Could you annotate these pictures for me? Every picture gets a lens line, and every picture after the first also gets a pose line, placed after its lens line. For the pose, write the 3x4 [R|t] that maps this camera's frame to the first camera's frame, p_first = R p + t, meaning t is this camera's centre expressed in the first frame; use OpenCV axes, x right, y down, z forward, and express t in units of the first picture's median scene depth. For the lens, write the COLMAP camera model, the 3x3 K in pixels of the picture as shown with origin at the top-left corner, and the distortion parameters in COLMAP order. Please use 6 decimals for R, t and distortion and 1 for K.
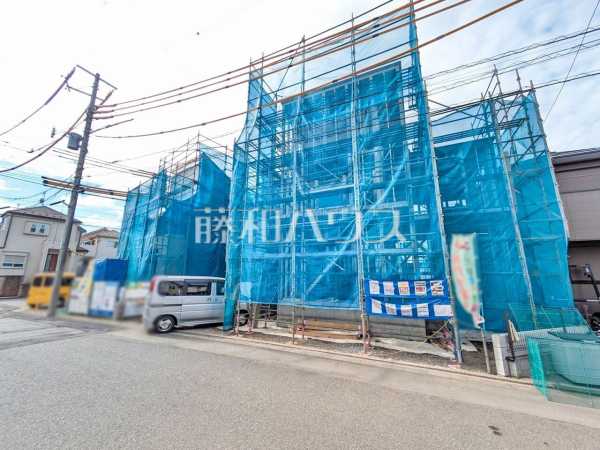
lens RADIAL K [[237.8, 0, 300.0], [0, 237.8, 225.0], [0, 0, 1]] dist [0.006627, 0.000107]
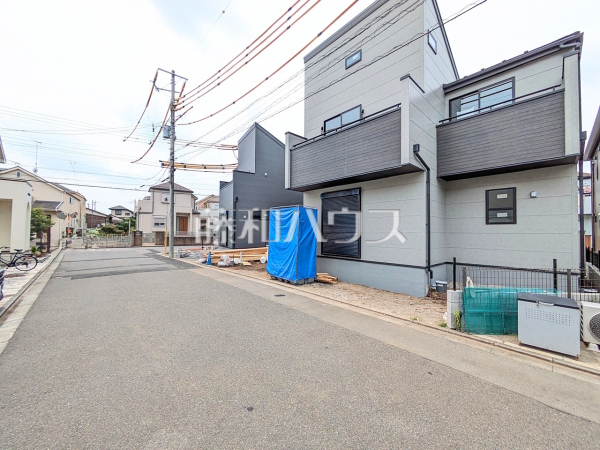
lens RADIAL K [[240.6, 0, 299.9], [0, 240.6, 225.3], [0, 0, 1]] dist [0.001308, 0.000303]
pose [[0.923885, -0.008831, -0.382569, 0.244238], [0.076251, 0.983934, 0.161430, -0.000253], [0.374997, -0.178315, 0.909715, -0.024833]]
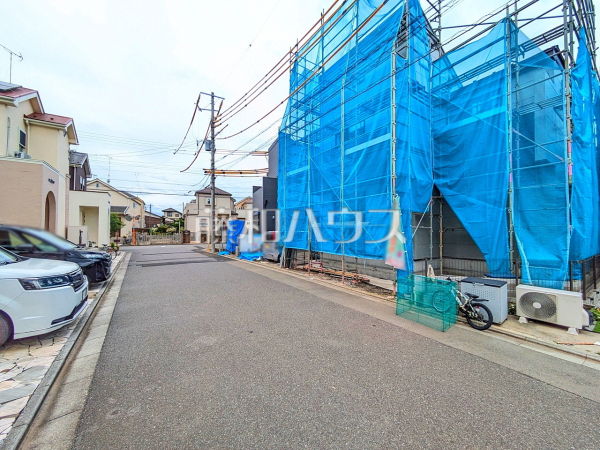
lens RADIAL K [[240.6, 0, 299.9], [0, 240.6, 225.3], [0, 0, 1]] dist [0.001308, 0.000303]
pose [[0.856944, -0.014796, -0.515198, 0.365661], [0.109512, 0.981991, 0.153953, -0.017432], [0.503642, -0.188349, 0.843131, -0.111157]]
